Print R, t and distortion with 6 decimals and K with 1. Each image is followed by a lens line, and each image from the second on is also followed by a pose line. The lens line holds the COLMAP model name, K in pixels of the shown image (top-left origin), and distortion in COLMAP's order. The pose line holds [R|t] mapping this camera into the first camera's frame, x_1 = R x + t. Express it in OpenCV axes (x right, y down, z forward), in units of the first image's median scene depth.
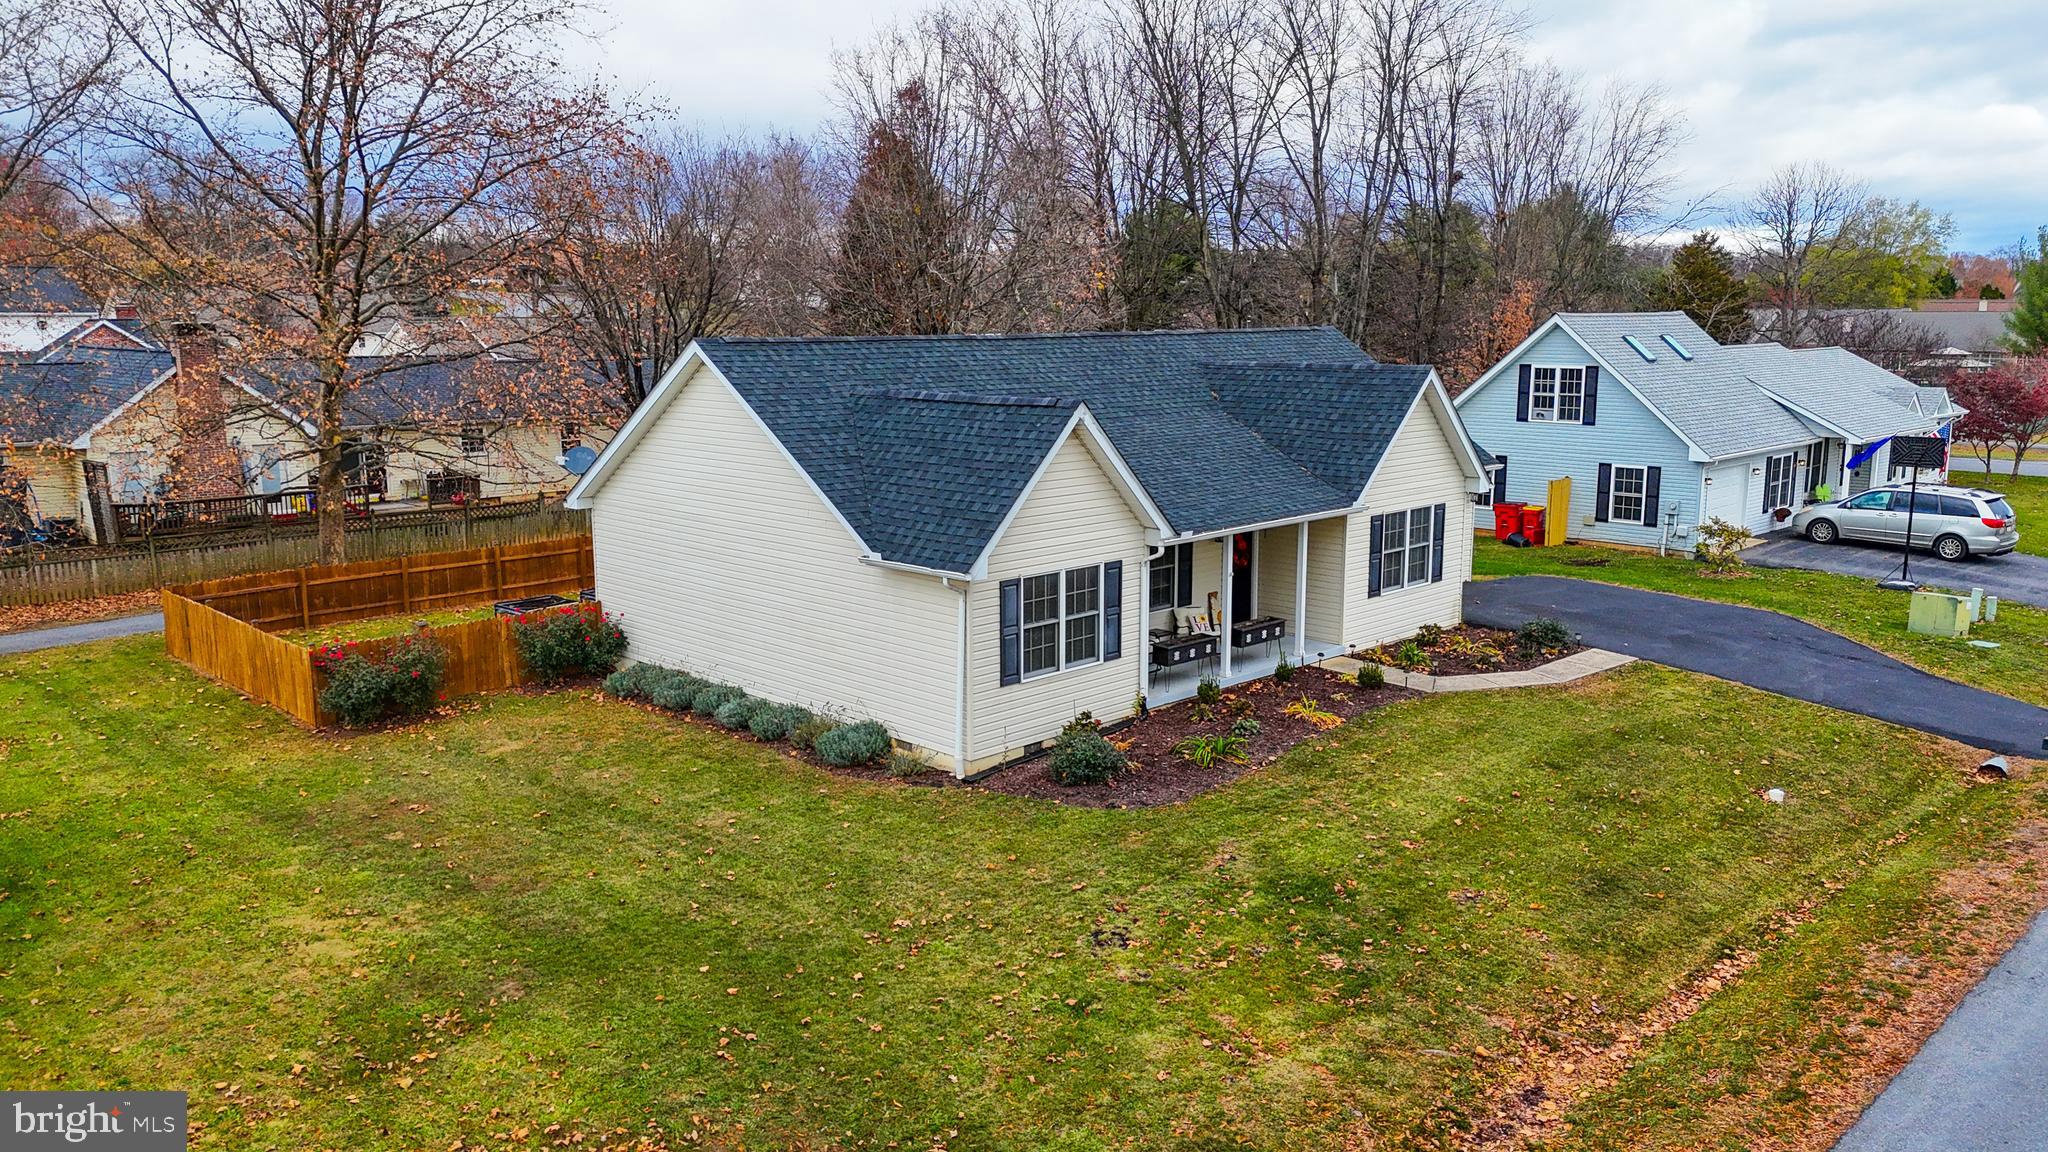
lens RADIAL K [[1495.4, 0, 1030.3], [0, 1495.4, 569.3], [0, 0, 1]] dist [0.086104, -0.091752]
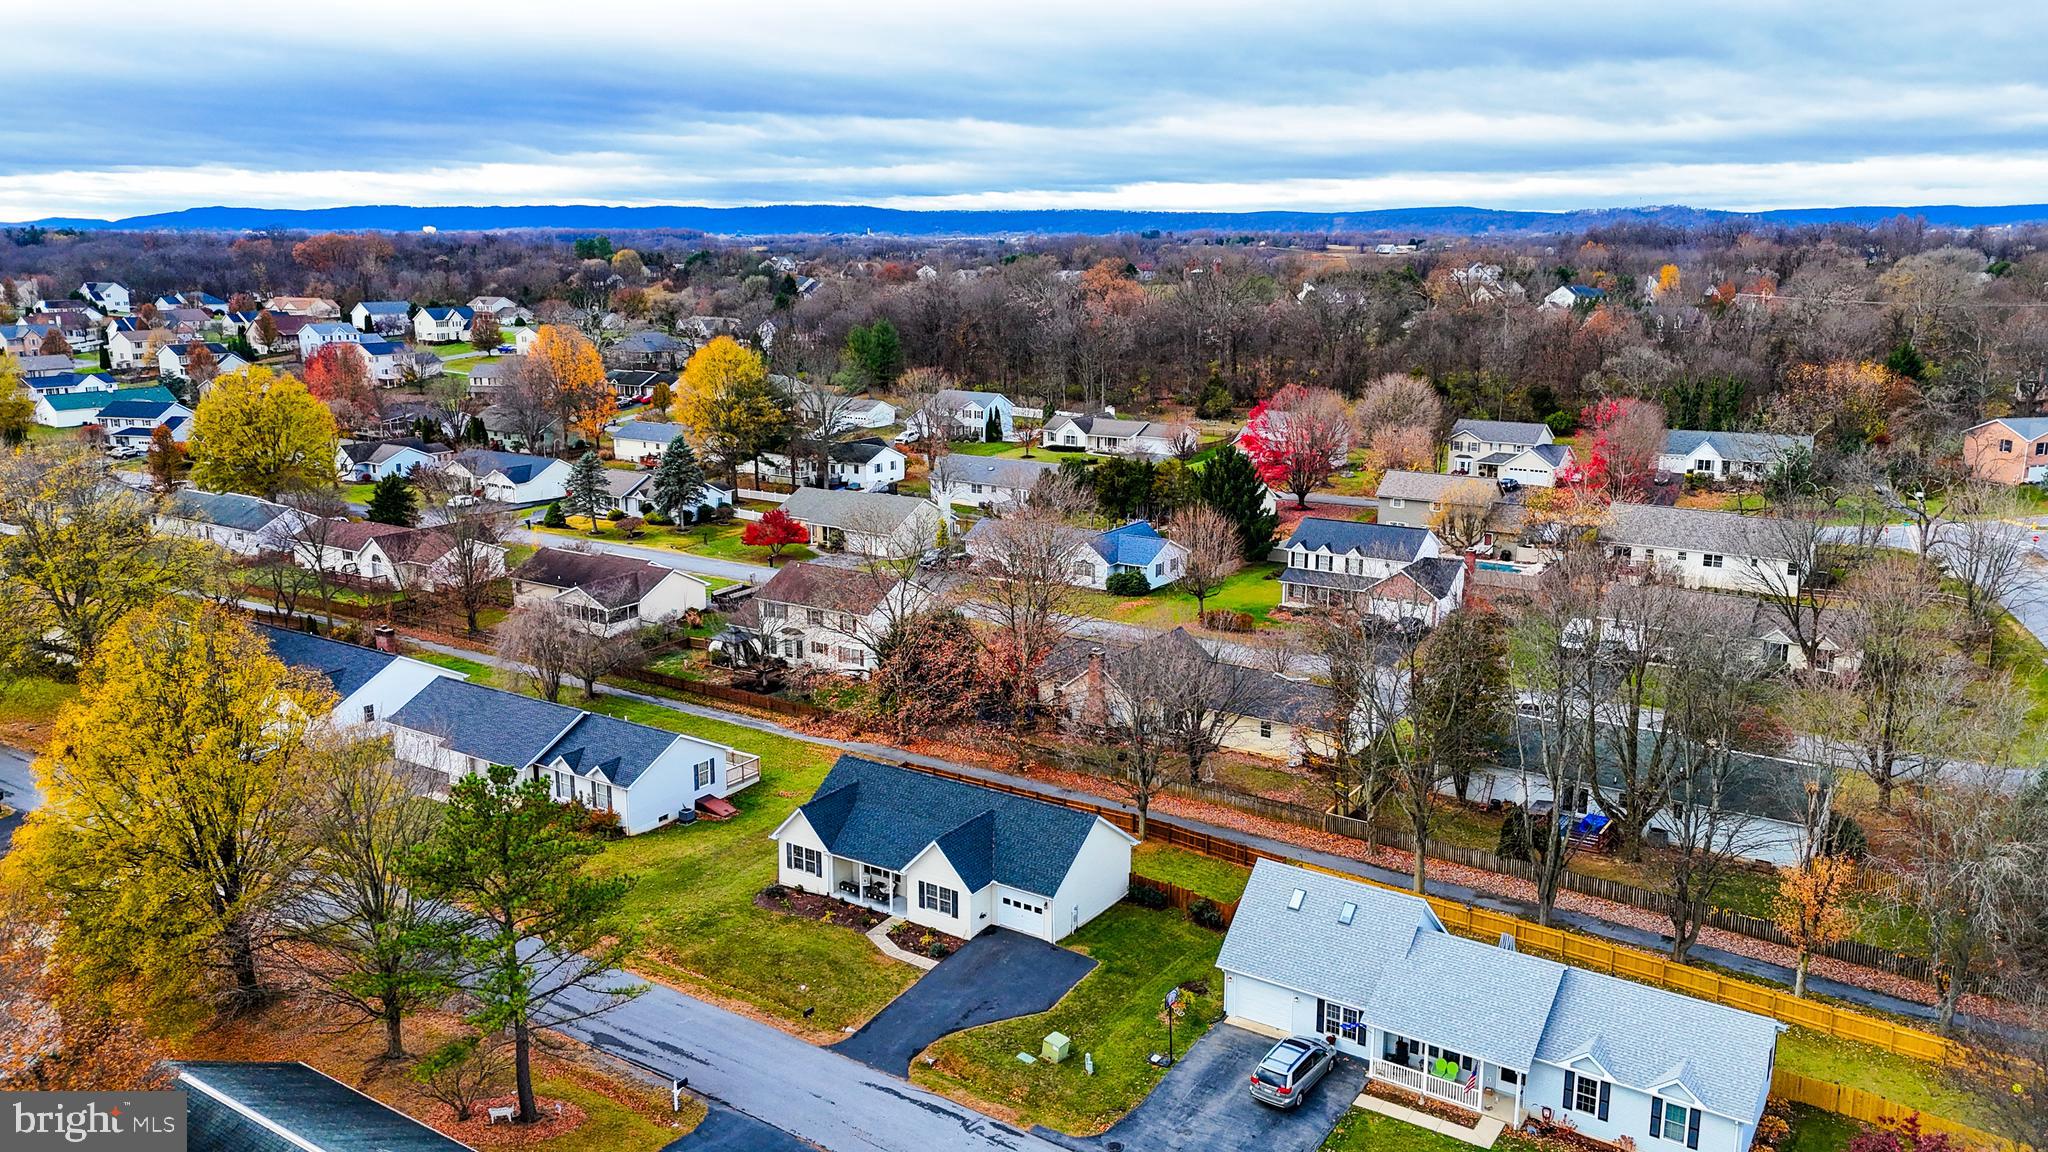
lens RADIAL K [[1495.4, 0, 1030.3], [0, 1495.4, 569.3], [0, 0, 1]] dist [0.086104, -0.091752]
pose [[0.203360, 0.211563, -0.955974, 3.216871], [-0.170113, 0.969161, 0.178294, -1.292607], [0.964213, 0.126366, 0.233078, 0.498293]]
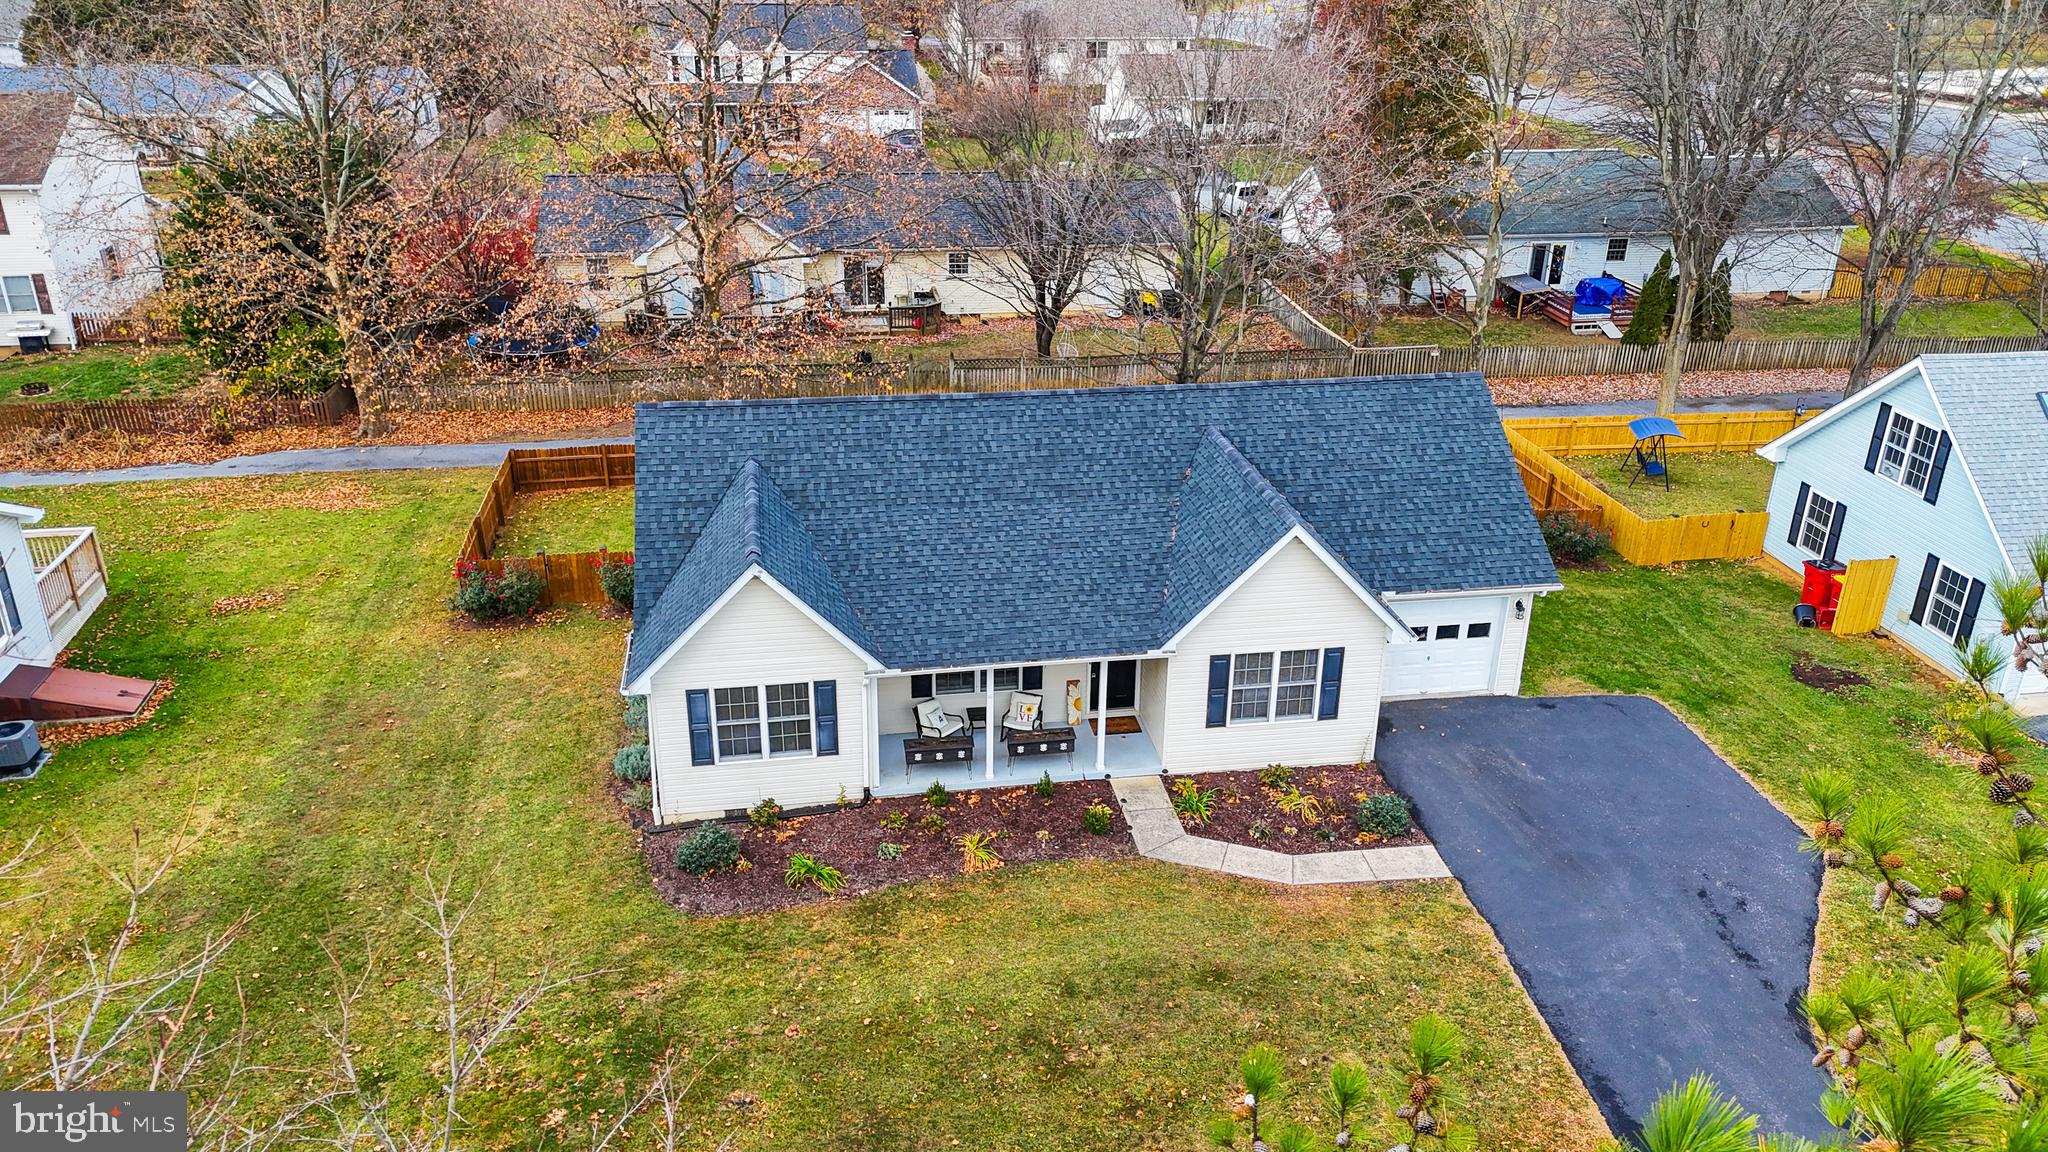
lens RADIAL K [[1495.4, 0, 1030.3], [0, 1495.4, 569.3], [0, 0, 1]] dist [0.086104, -0.091752]
pose [[0.815197, 0.248074, -0.523367, 0.700284], [-0.114641, 0.954862, 0.274035, -0.384796], [0.567725, -0.163393, 0.806840, 0.147828]]
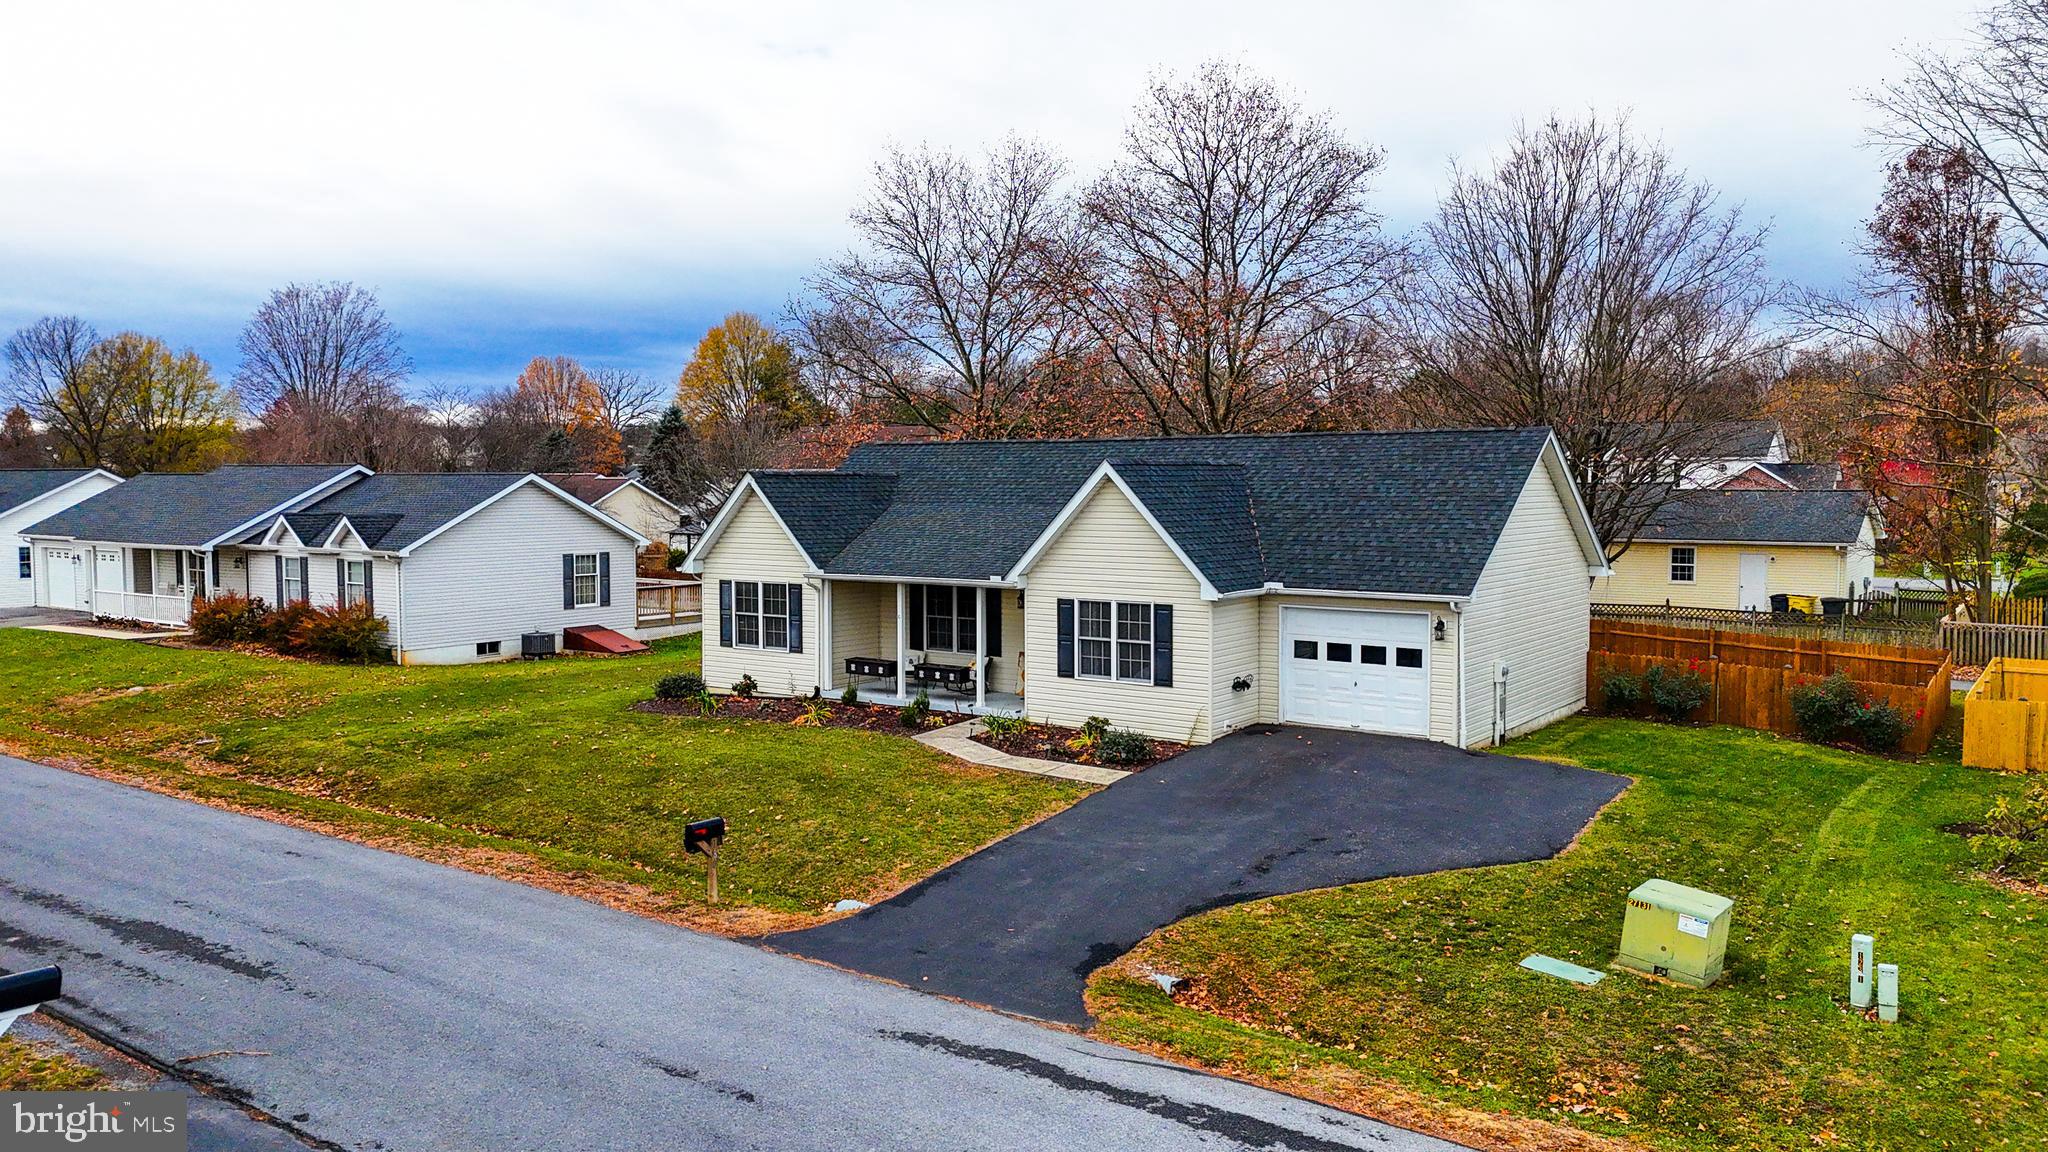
lens RADIAL K [[1491.0, 0, 1024.0], [0, 1491.0, 576.0], [0, 0, 1]] dist [0.089140, -0.078212]
pose [[0.166825, 0.066689, -0.983729, 1.384476], [-0.166530, 0.985282, 0.038553, -0.096720], [0.971822, 0.157389, 0.175476, 0.867295]]
